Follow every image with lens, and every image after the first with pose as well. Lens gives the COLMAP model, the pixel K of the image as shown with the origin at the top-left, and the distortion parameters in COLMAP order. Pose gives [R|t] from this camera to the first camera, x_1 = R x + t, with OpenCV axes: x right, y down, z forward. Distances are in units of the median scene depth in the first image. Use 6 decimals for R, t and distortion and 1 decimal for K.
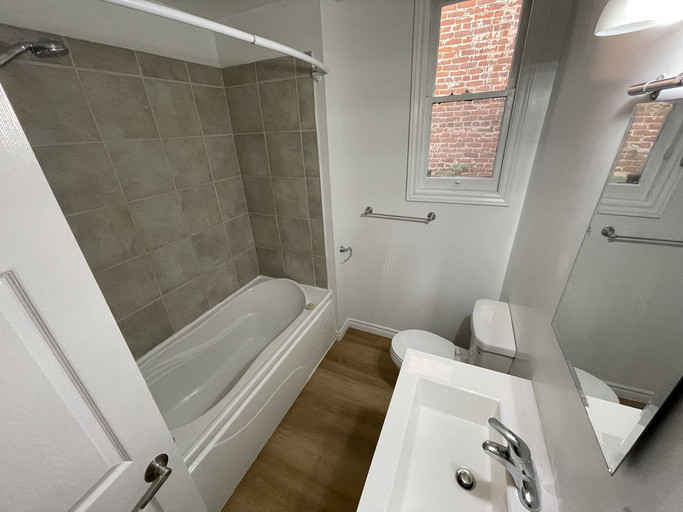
lens RADIAL K [[275.3, 0, 340.9], [0, 275.3, 257.6], [0, 0, 1]] dist [-0.000503, 0.000238]
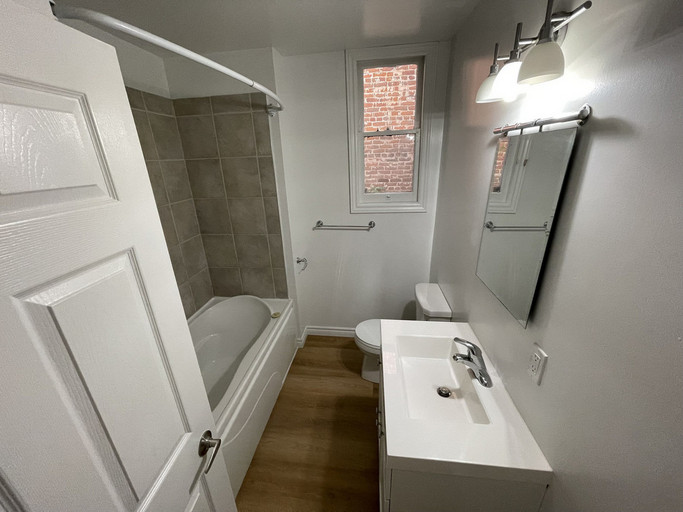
lens RADIAL K [[275.3, 0, 340.1], [0, 275.3, 257.5], [0, 0, 1]] dist [-0.000503, 0.000238]
pose [[0.952763, -0.093730, 0.288889, -0.182649], [0.122855, 0.988833, -0.084352, 0.086130], [-0.277757, 0.115858, 0.953639, -0.124713]]
